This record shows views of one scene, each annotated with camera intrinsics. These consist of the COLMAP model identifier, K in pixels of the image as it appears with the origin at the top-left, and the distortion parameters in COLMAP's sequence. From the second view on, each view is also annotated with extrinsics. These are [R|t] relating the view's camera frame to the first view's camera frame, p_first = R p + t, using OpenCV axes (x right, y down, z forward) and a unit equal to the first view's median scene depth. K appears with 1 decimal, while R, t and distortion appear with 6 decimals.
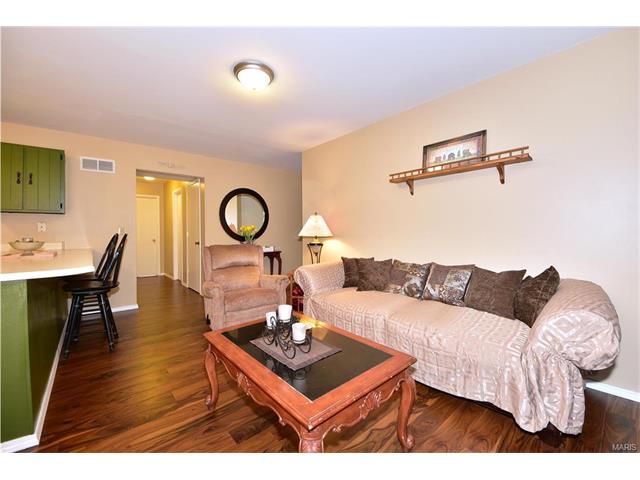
lens RADIAL K [[250.5, 0, 313.0], [0, 250.5, 234.6], [0, 0, 1]] dist [-0.021077, -0.004150]
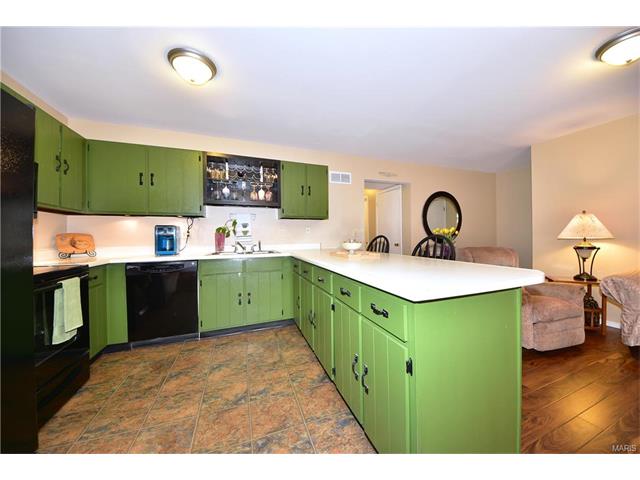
lens RADIAL K [[210.3, 0, 331.5], [0, 210.3, 233.6], [0, 0, 1]] dist [-0.002232, -0.000365]
pose [[0.943721, -0.004173, -0.330716, -0.630075], [-0.002143, 0.999822, -0.018732, 0.005632], [0.330736, 0.018387, 0.943544, 0.031273]]
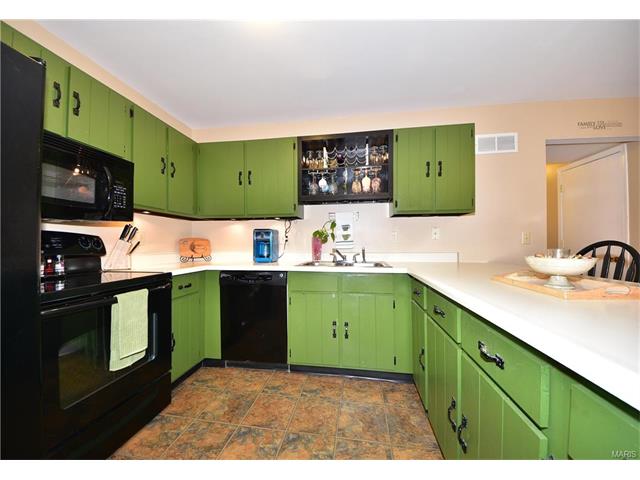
lens RADIAL K [[230.6, 0, 338.7], [0, 230.6, 240.8], [0, 0, 1]] dist [-0.001986, -0.002953]
pose [[0.681657, -0.000980, -0.731671, -0.759031], [-0.013160, 0.999821, -0.013600, 0.007524], [0.731553, 0.018899, 0.681522, 0.249870]]
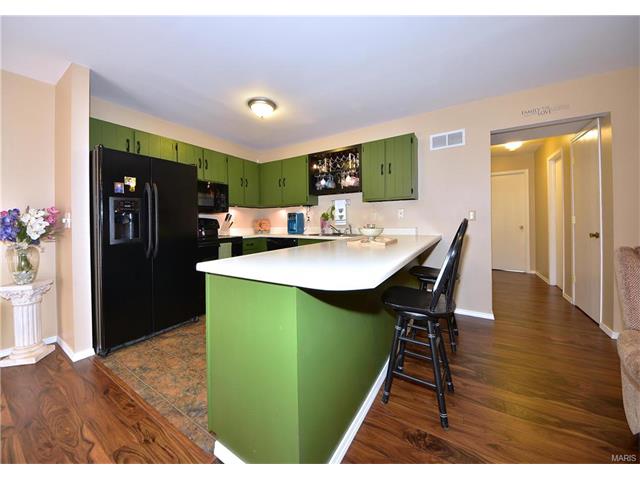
lens RADIAL K [[230.6, 0, 319.2], [0, 230.6, 222.4], [0, 0, 1]] dist [-0.001986, -0.002953]
pose [[0.305114, 0.008103, -0.952281, -0.252390], [-0.000322, 0.999965, 0.008405, 0.001270], [0.952316, -0.002258, 0.305106, 0.345012]]
